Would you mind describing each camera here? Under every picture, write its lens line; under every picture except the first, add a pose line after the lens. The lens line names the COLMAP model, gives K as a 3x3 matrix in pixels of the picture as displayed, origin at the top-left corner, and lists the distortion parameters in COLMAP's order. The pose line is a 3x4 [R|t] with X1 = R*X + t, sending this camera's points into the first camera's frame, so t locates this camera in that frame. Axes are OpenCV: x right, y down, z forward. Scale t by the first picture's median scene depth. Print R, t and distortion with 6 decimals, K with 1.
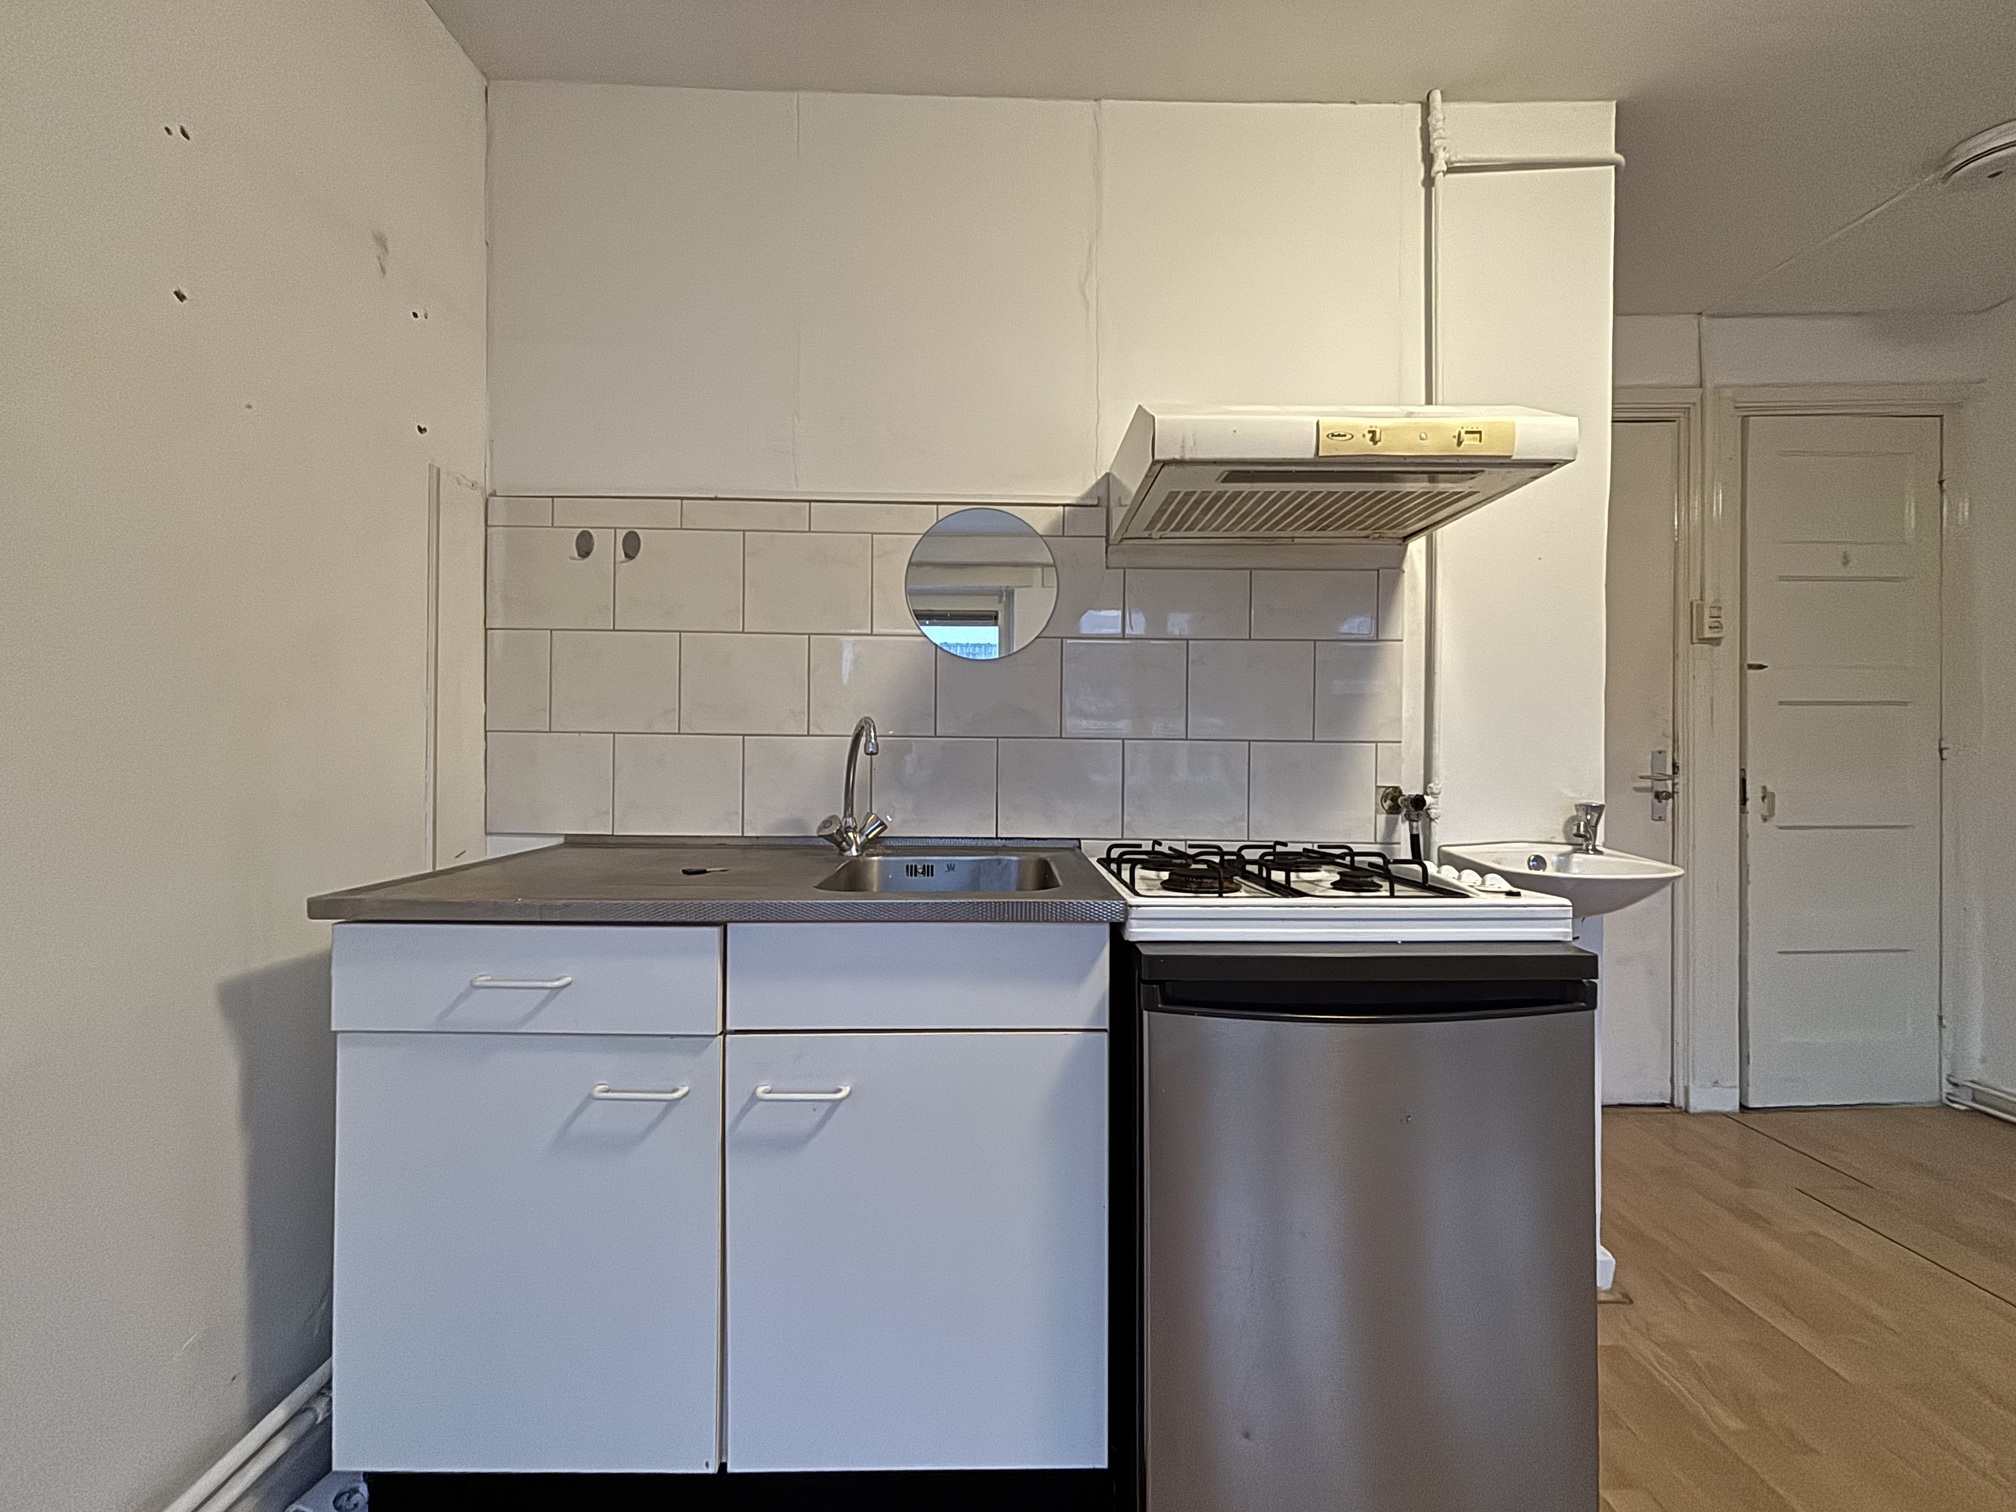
lens RADIAL K [[807.7, 0, 1008.0], [0, 807.7, 756.0], [0, 0, 1]] dist [-0.000209, 0.000073]
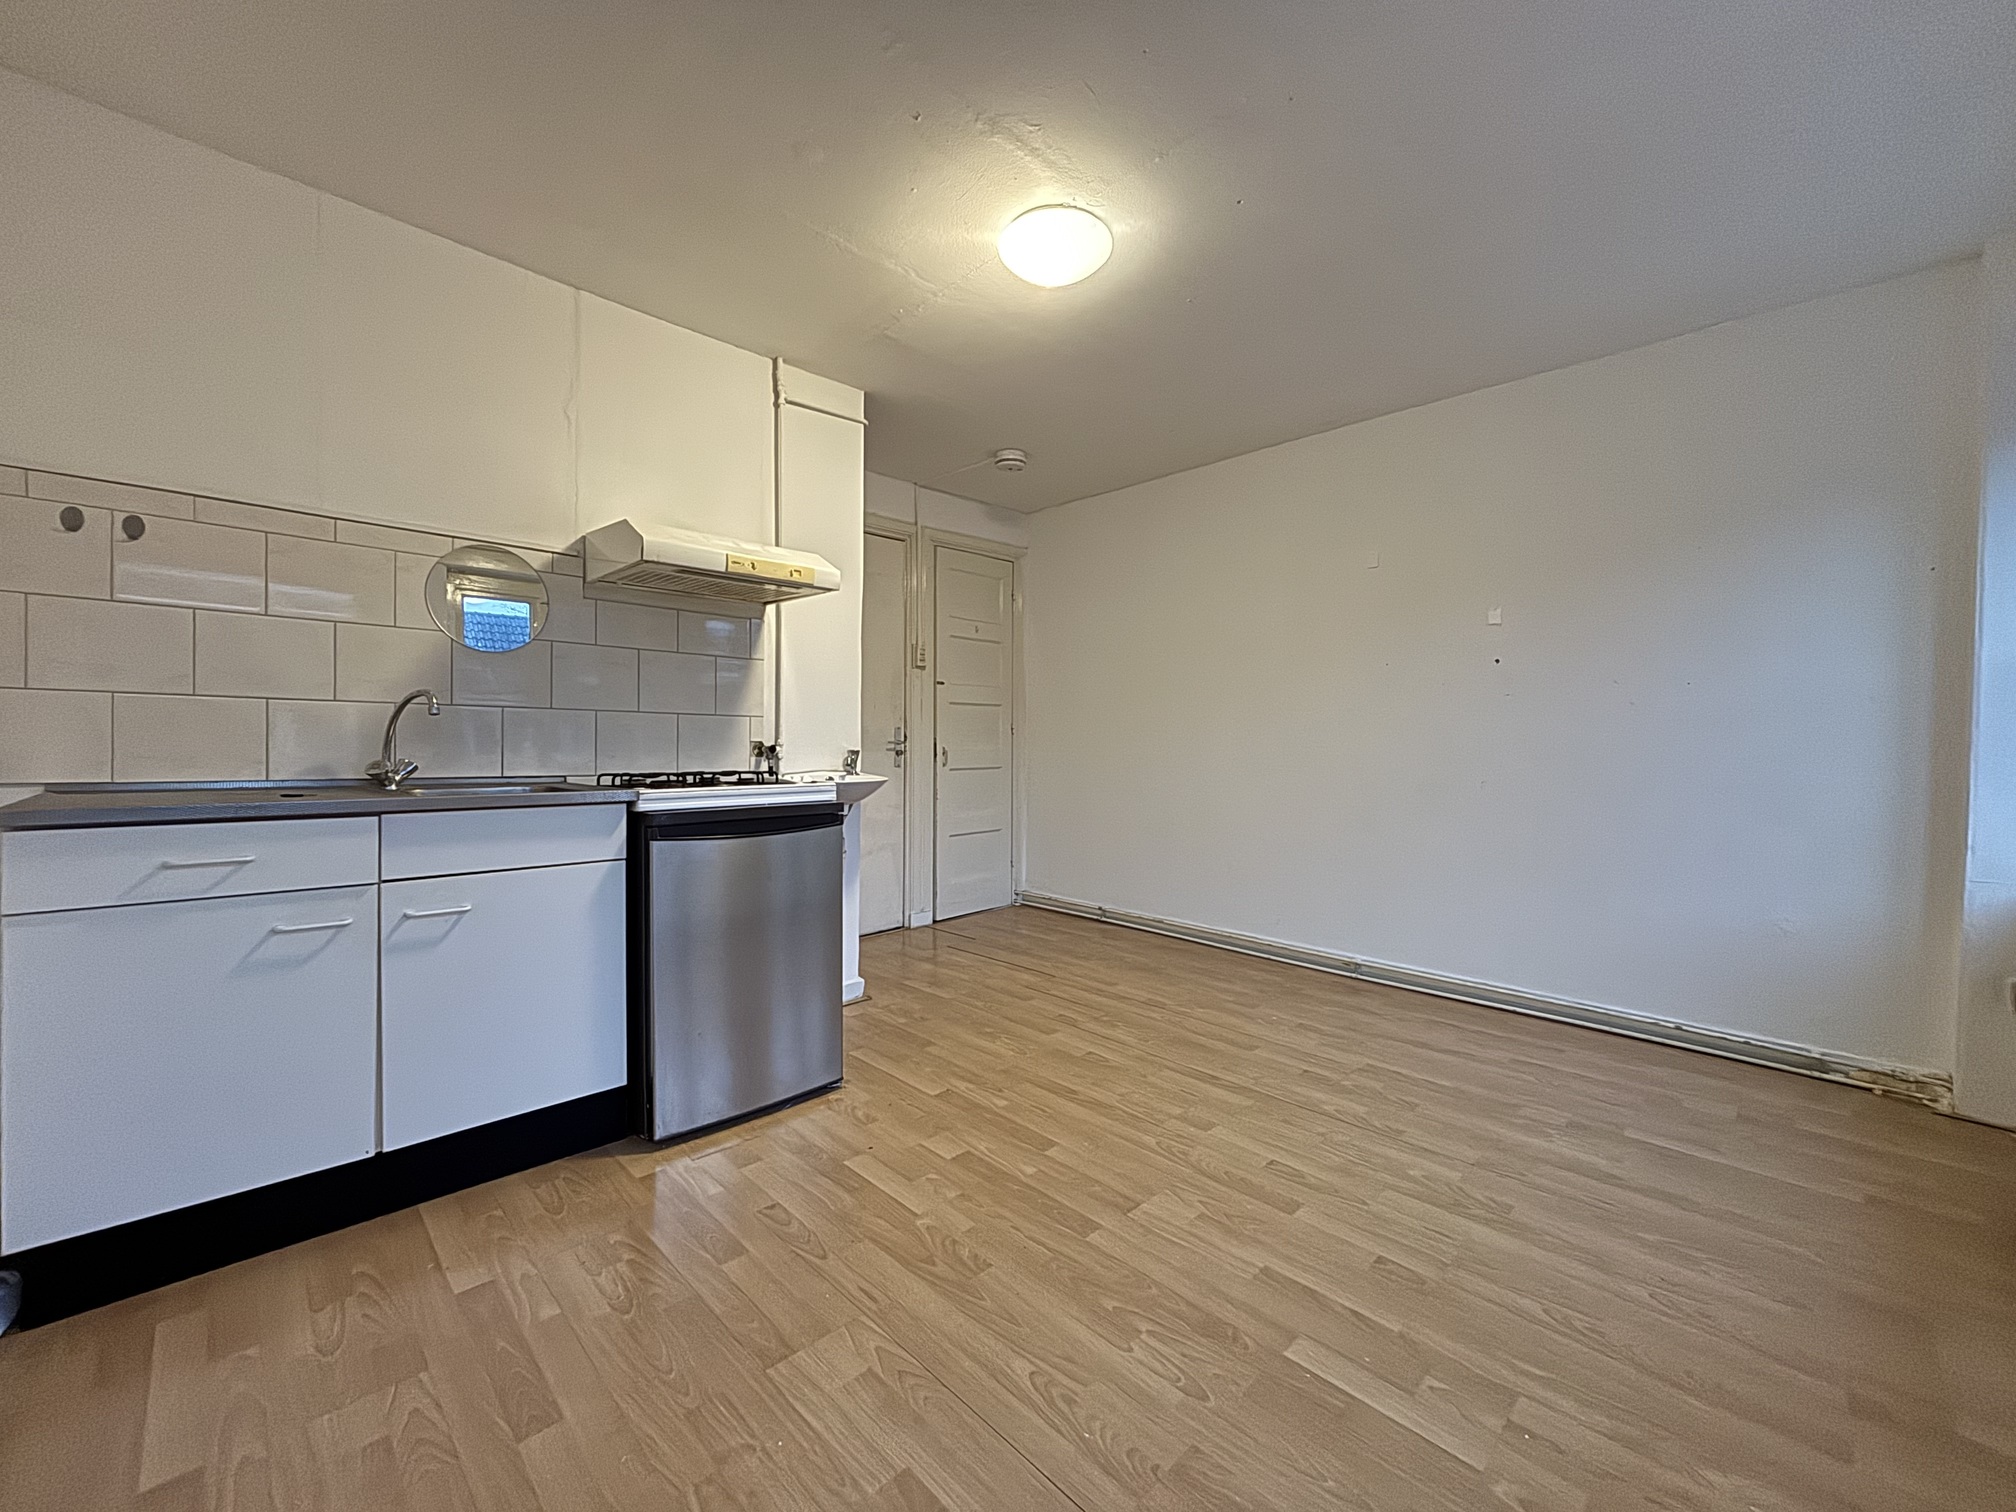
lens RADIAL K [[807.7, 0, 1008.0], [0, 807.7, 756.0], [0, 0, 1]] dist [-0.000209, 0.000073]
pose [[0.723286, -0.010315, 0.690471, -0.362576], [-0.002014, 0.999853, 0.017047, 0.039251], [-0.690545, -0.013720, 0.723159, -0.678615]]
